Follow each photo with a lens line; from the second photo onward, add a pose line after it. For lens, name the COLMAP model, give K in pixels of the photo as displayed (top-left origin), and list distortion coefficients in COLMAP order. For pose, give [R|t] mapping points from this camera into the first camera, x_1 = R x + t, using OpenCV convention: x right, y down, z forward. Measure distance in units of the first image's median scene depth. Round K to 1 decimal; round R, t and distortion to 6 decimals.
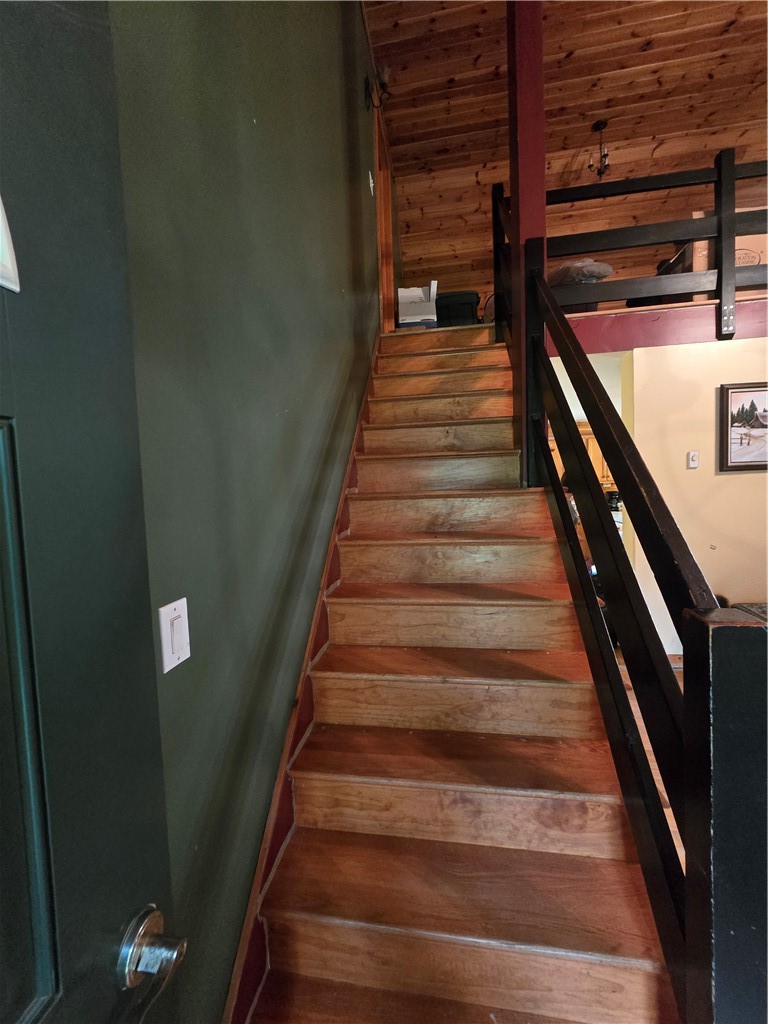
lens RADIAL K [[418.3, 0, 382.1], [0, 418.3, 510.3], [0, 0, 1]] dist [-0.003113, 0.001289]
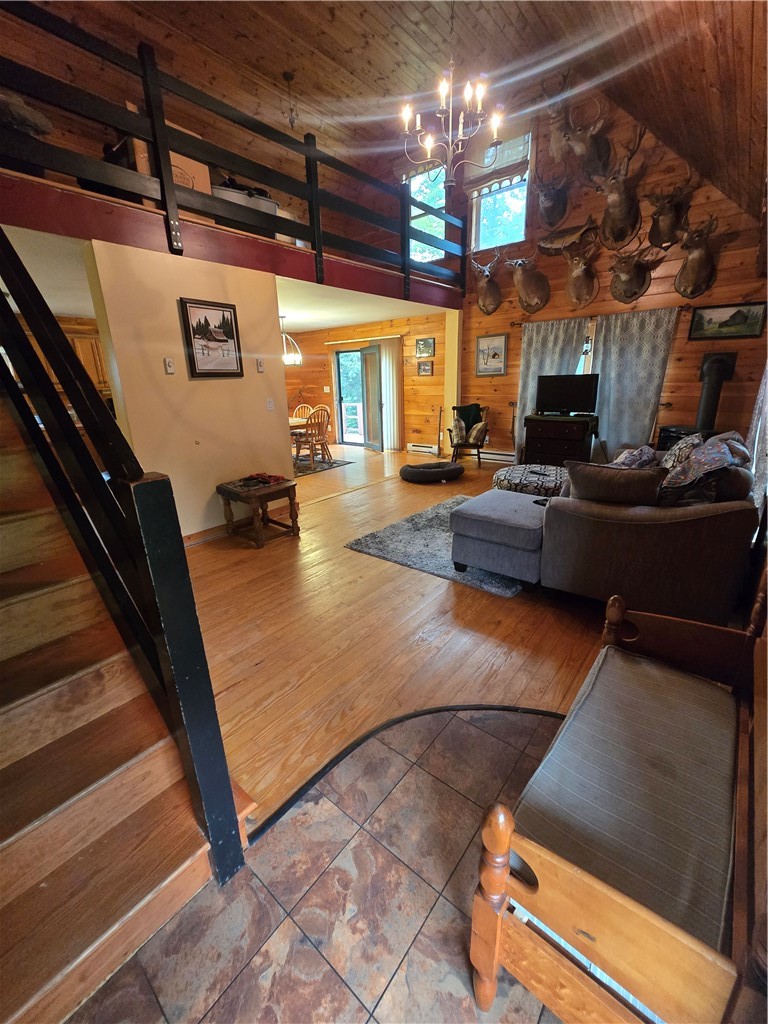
lens RADIAL K [[418.3, 0, 375.9], [0, 418.3, 510.0], [0, 0, 1]] dist [-0.003113, 0.001289]
pose [[0.520638, -0.234312, 0.820995, 0.019399], [0.059204, 0.969197, 0.239064, 0.019584], [-0.851722, -0.075859, 0.518474, -0.088298]]
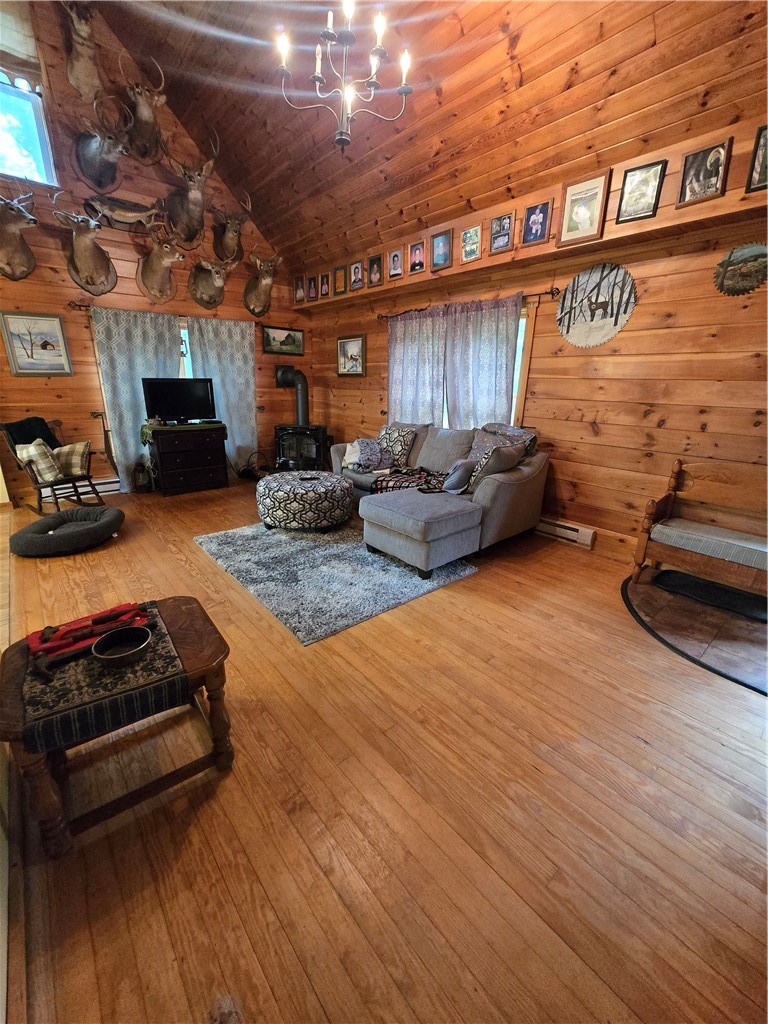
lens RADIAL K [[418.3, 0, 378.9], [0, 418.3, 508.4], [0, 0, 1]] dist [-0.003113, 0.001289]
pose [[-0.751588, -0.168283, 0.637806, 0.306049], [0.052847, 0.948441, 0.312518, -0.036282], [-0.657513, 0.268591, -0.703943, 0.707900]]
